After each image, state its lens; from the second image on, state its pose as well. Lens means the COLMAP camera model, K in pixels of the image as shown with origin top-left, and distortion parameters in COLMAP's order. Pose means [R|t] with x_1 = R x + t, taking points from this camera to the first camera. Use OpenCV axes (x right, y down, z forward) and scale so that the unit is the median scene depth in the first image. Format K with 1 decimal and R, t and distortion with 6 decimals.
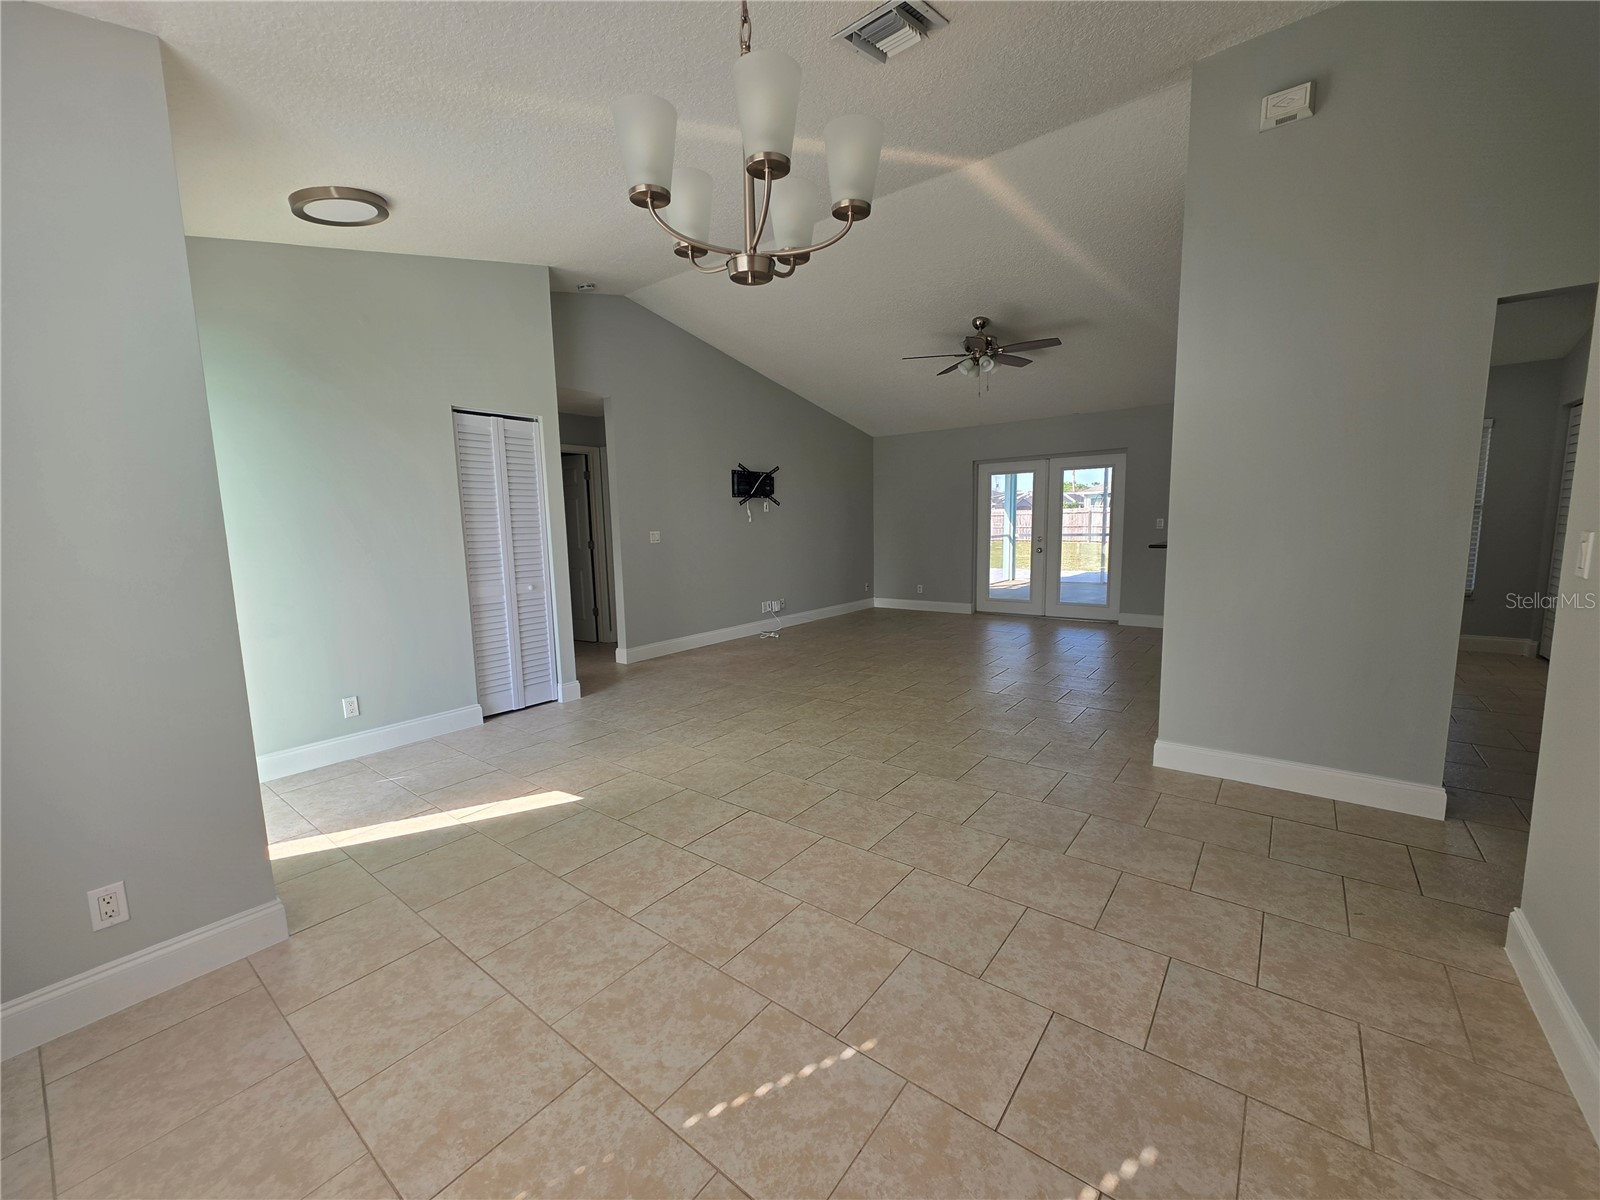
lens RADIAL K [[632.8, 0, 822.8], [0, 632.8, 600.8], [0, 0, 1]] dist [0.000768, 0.000373]
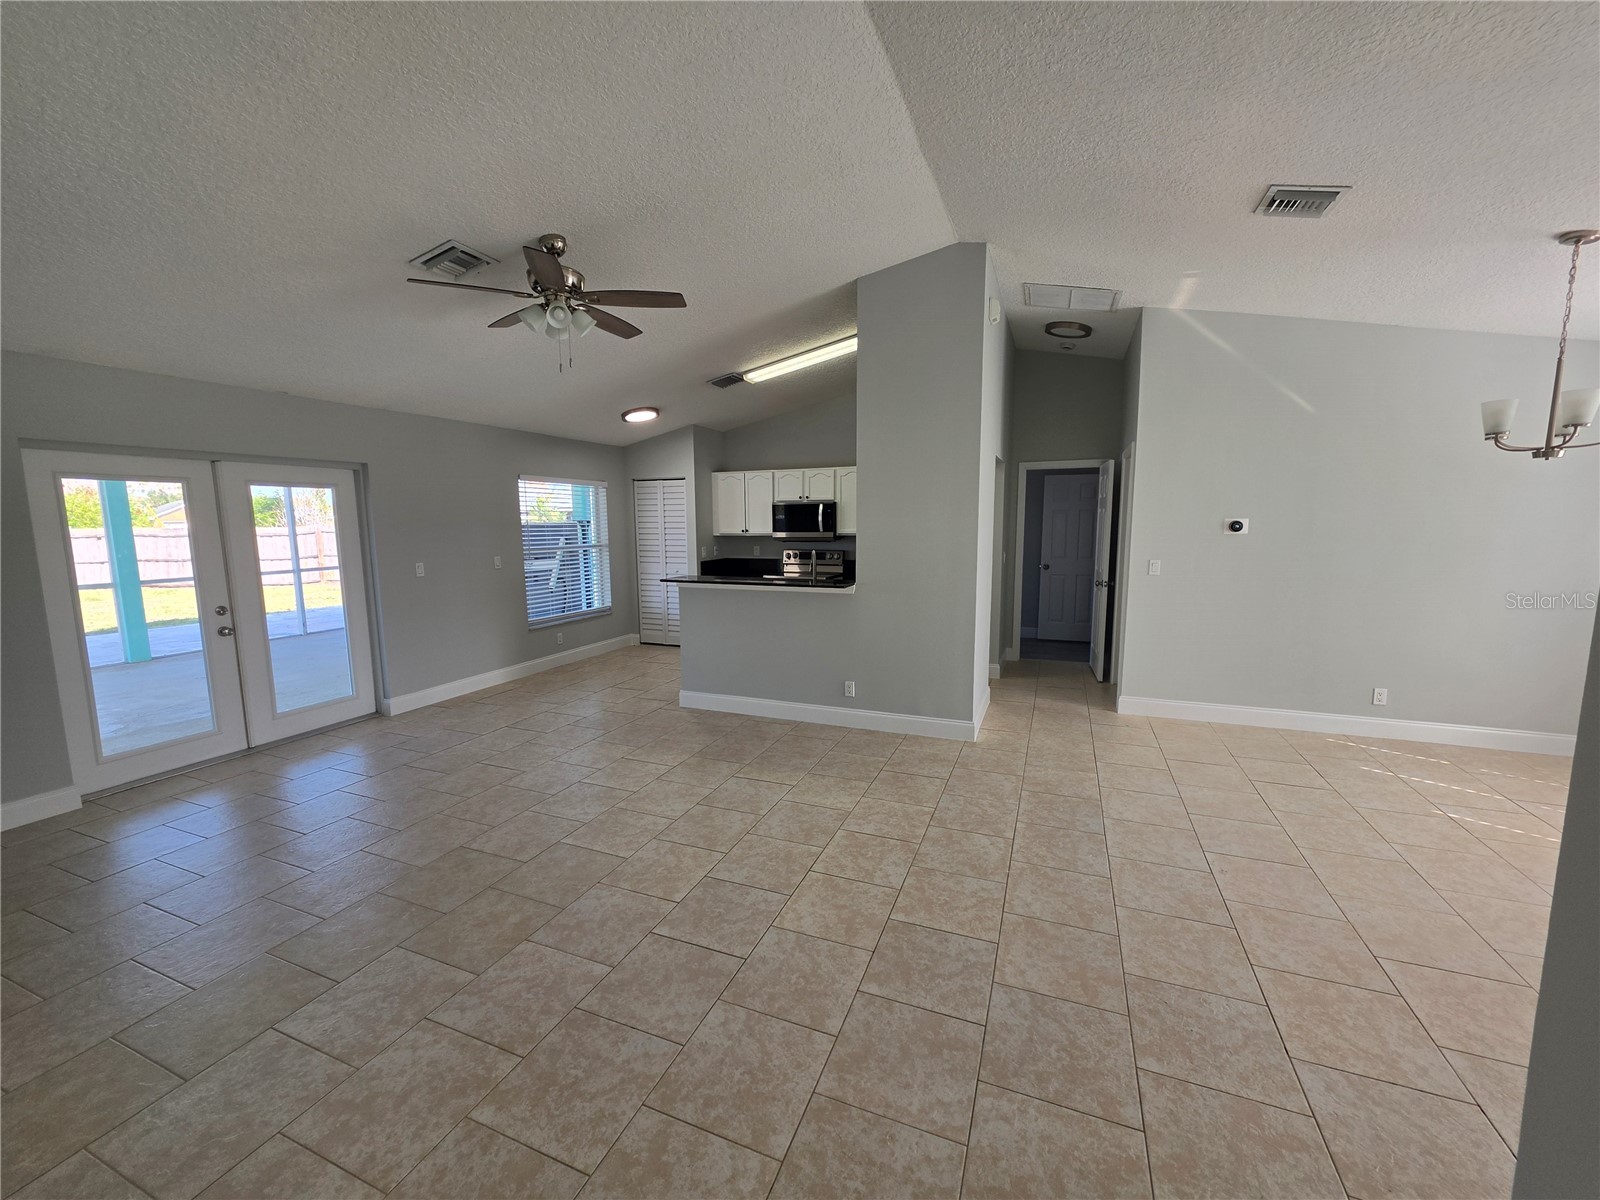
lens RADIAL K [[625.0, 0, 800.0], [0, 625.0, 600.0], [0, 0, 1]] dist [-0.000407, 0.000007]
pose [[-0.222277, -0.094151, 0.970427, -0.501318], [0.138940, 0.982110, 0.127108, -0.195742], [-0.965033, 0.163084, -0.205219, 1.192046]]
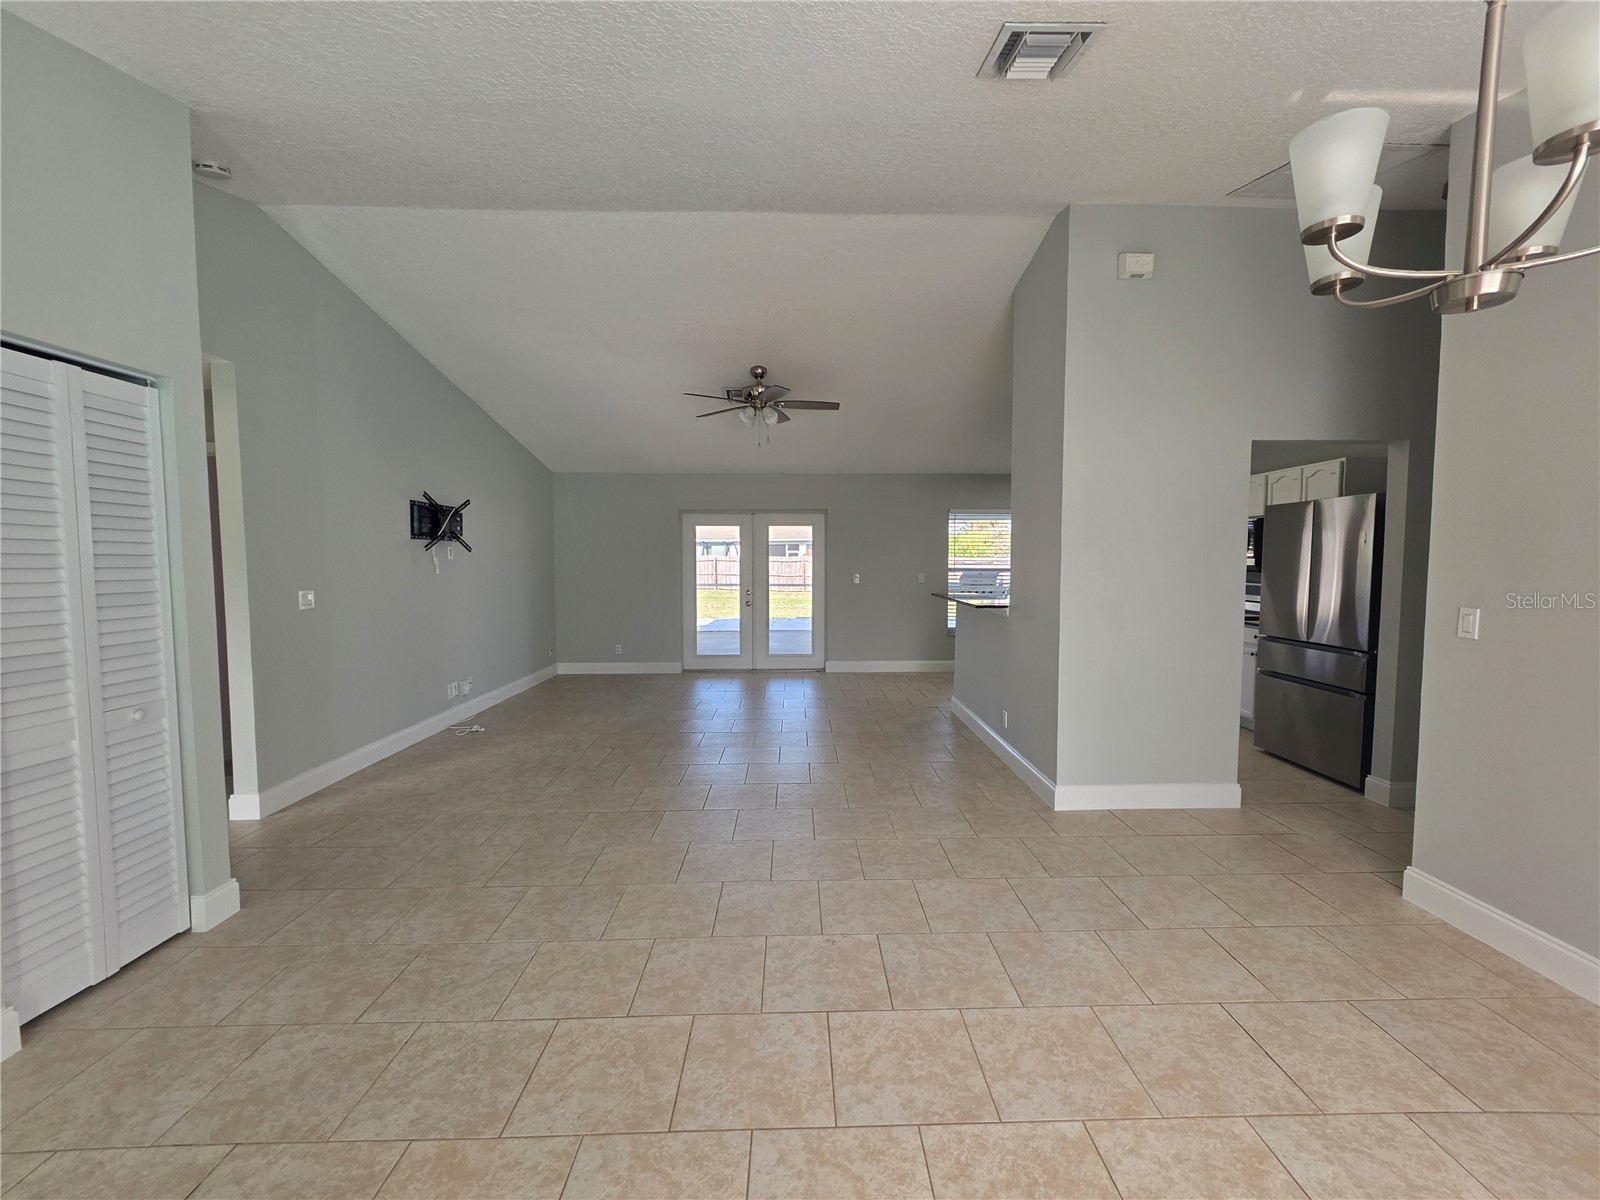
lens RADIAL K [[632.8, 0, 822.8], [0, 632.8, 600.8], [0, 0, 1]] dist [0.000768, 0.000373]
pose [[0.781409, -0.017021, 0.623786, -0.349198], [0.060254, 0.997015, -0.048275, -0.053409], [-0.621103, 0.075309, 0.780102, 0.277730]]
